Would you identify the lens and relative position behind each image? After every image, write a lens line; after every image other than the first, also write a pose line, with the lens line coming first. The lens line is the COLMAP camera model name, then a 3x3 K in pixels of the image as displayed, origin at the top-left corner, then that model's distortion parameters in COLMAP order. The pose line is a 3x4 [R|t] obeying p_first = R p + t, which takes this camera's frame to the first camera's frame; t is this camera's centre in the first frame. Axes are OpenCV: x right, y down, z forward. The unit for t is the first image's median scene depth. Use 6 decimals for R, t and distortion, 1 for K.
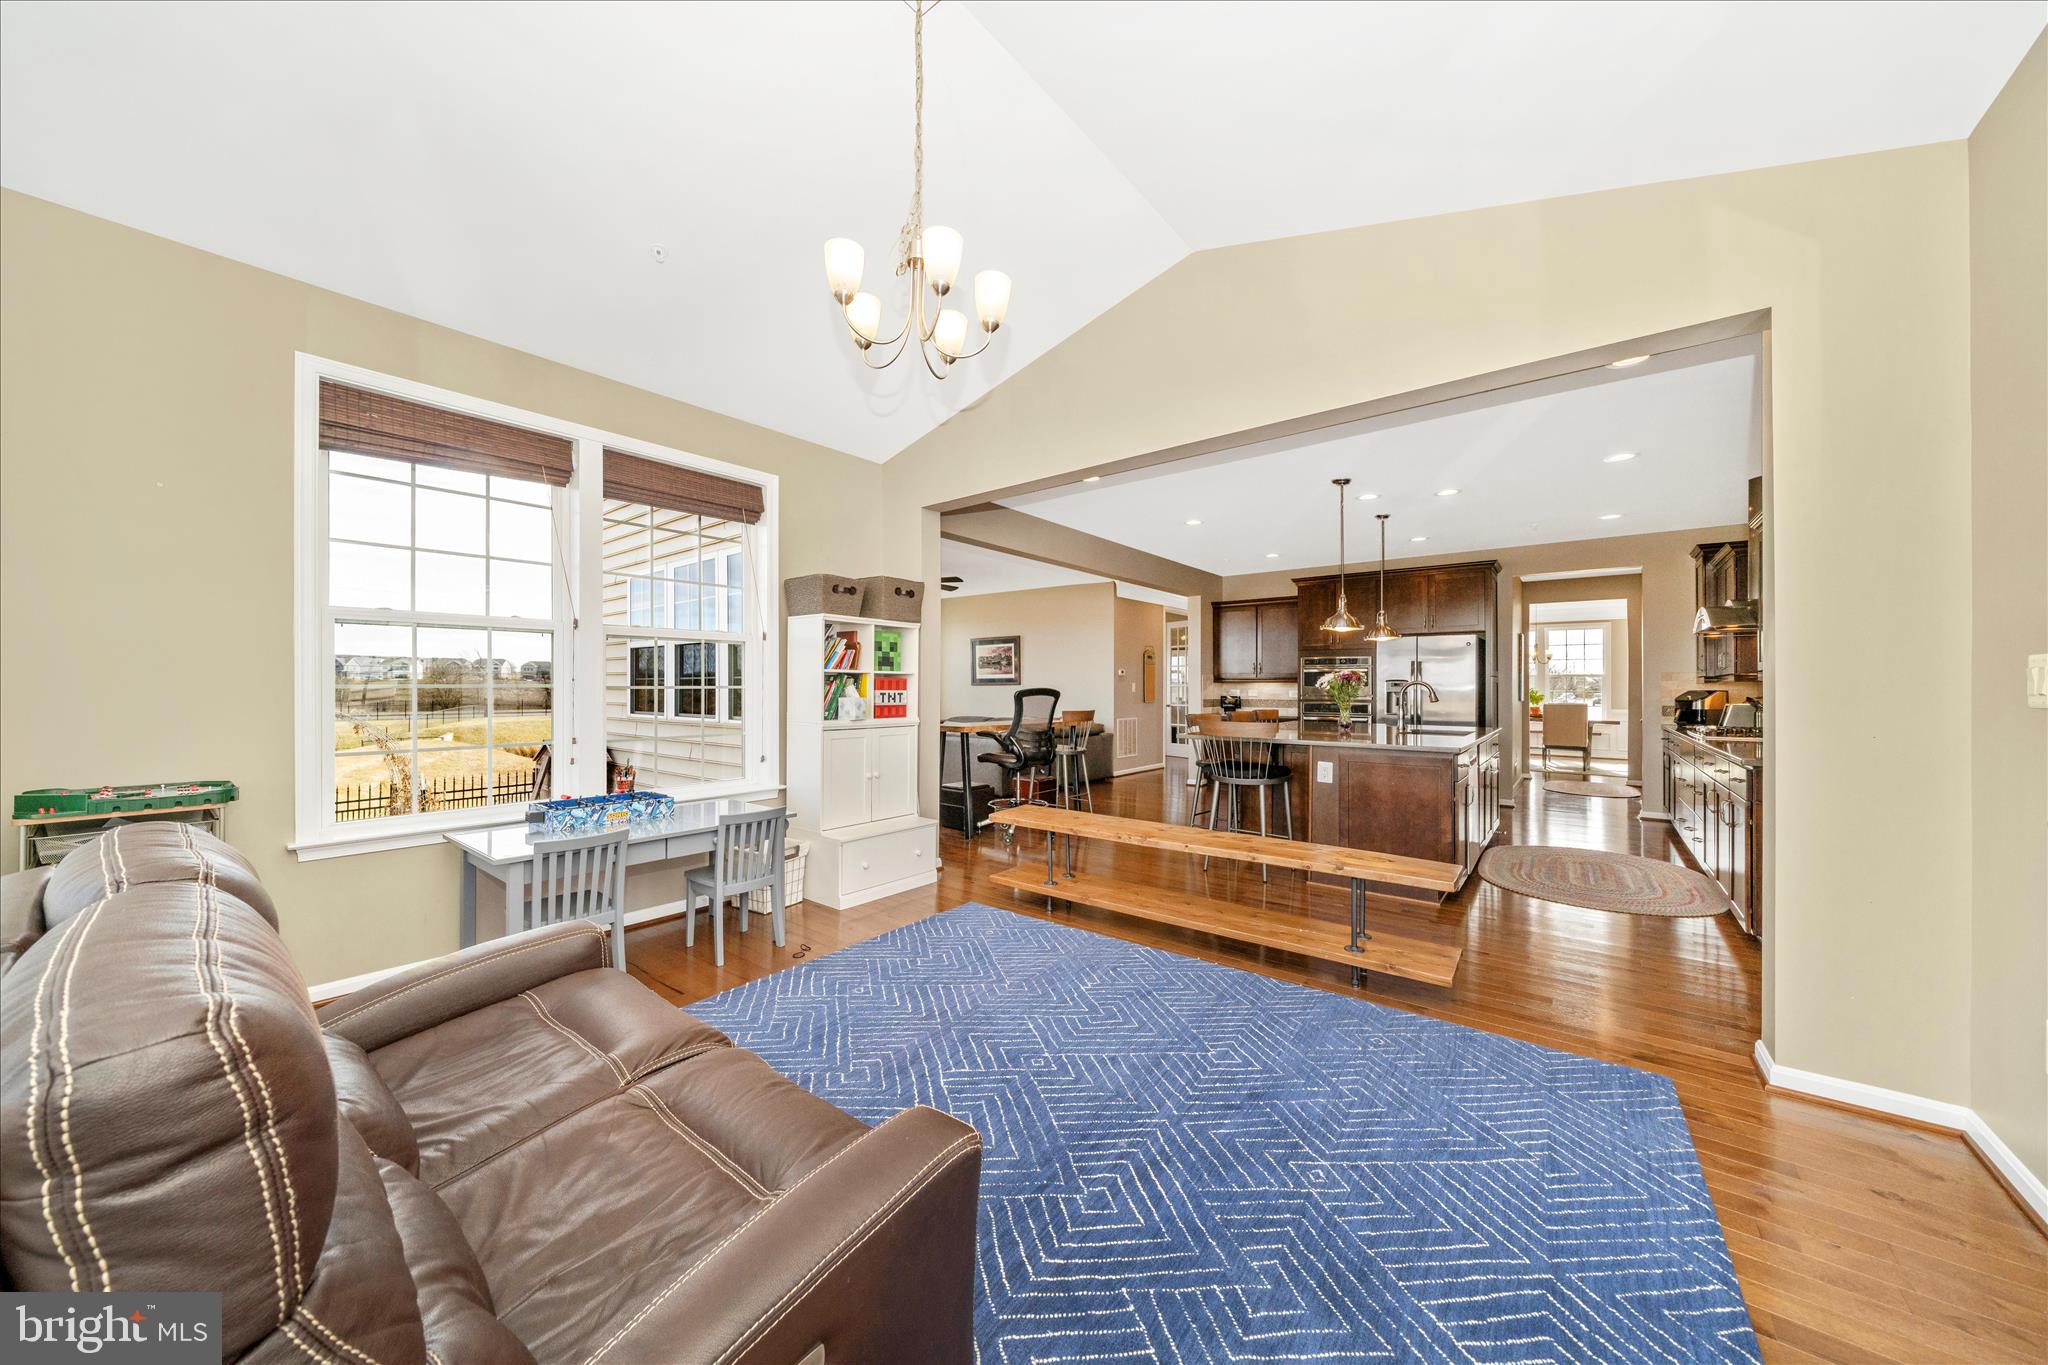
lens RADIAL K [[690.3, 0, 1024.0], [0, 690.3, 682.5], [0, 0, 1]] dist [0.000691, -0.000006]
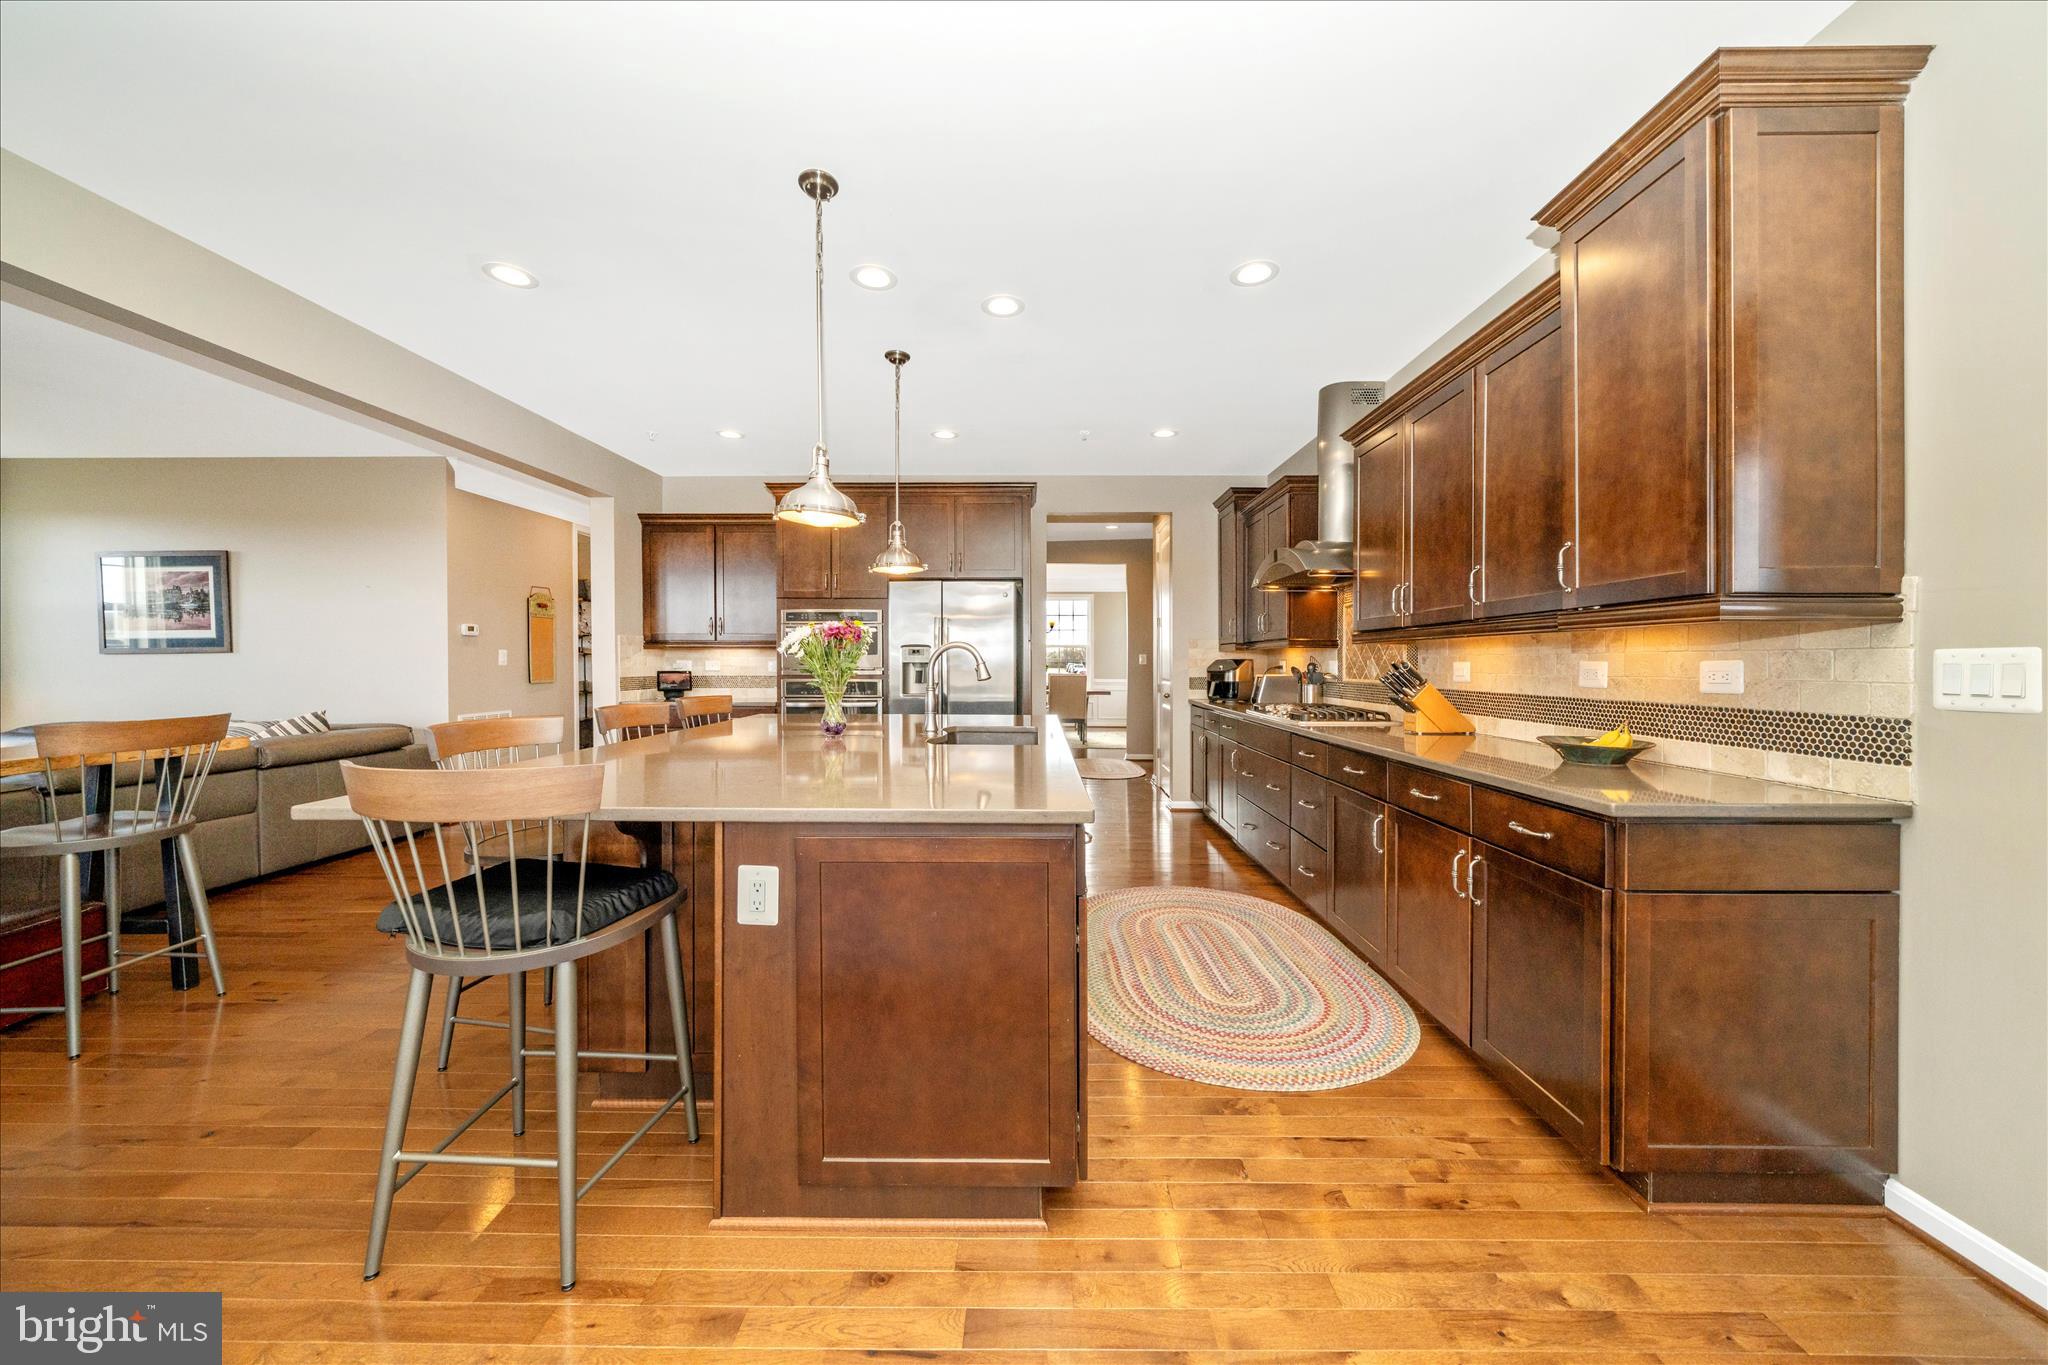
lens RADIAL K [[690.3, 0, 1024.0], [0, 690.3, 682.5], [0, 0, 1]] dist [0.000691, -0.000006]
pose [[0.785378, -0.021531, 0.618642, 0.206062], [-0.003724, 0.999213, 0.039503, 0.006030], [-0.619006, -0.033329, 0.784679, 0.407002]]
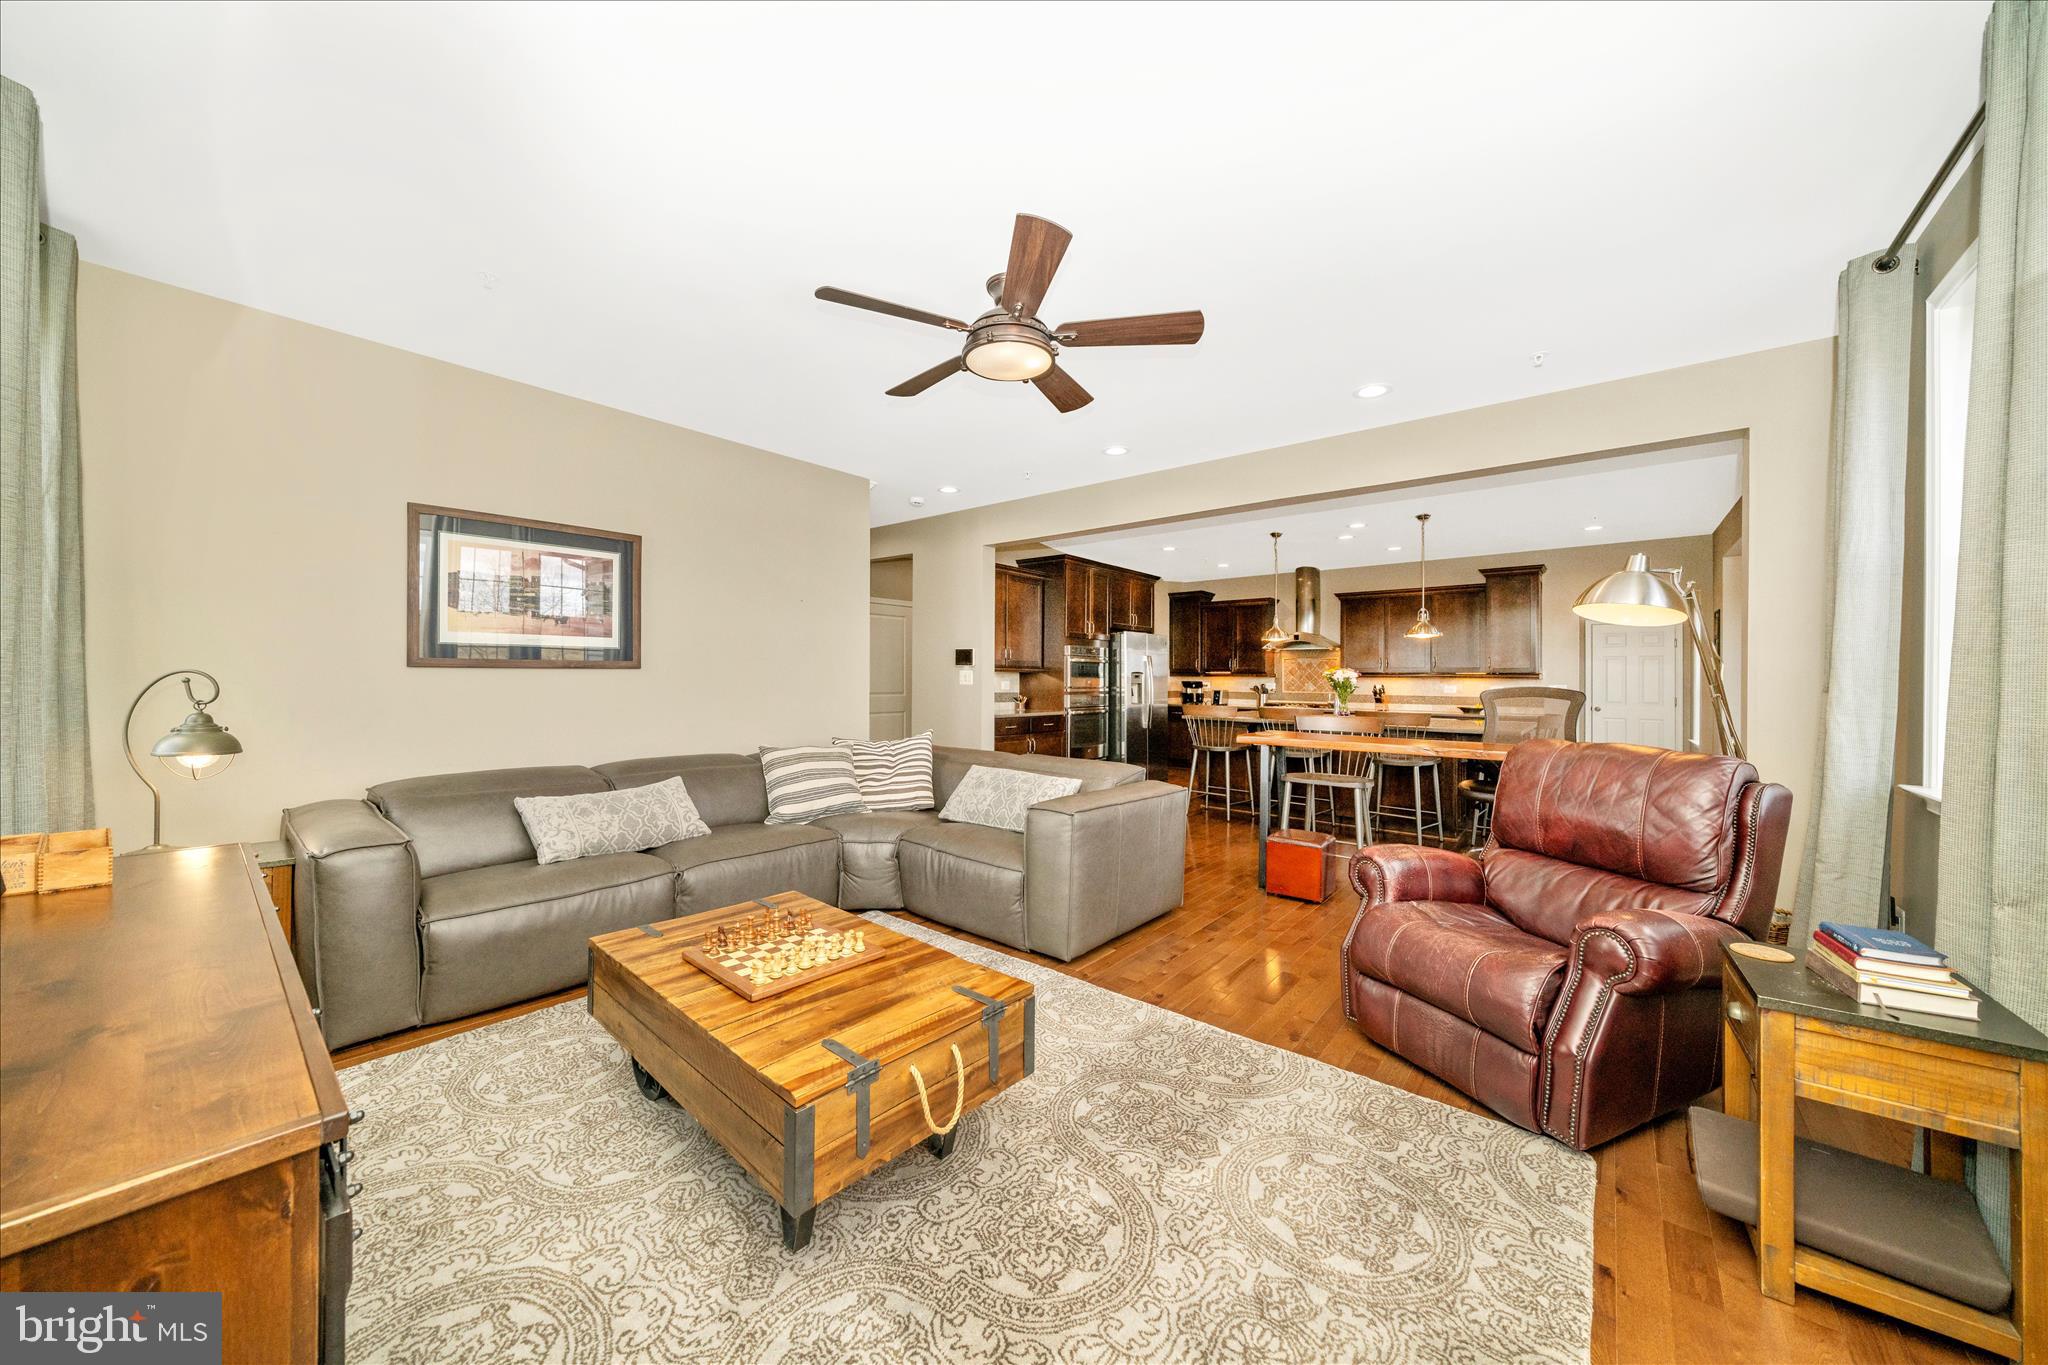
lens RADIAL K [[690.3, 0, 1024.0], [0, 690.3, 682.5], [0, 0, 1]] dist [0.000691, -0.000006]
pose [[0.026630, -0.002429, 0.999642, -0.590970], [-0.015689, 0.999873, 0.002847, 0.011482], [-0.999522, -0.015759, 0.026589, 1.214457]]
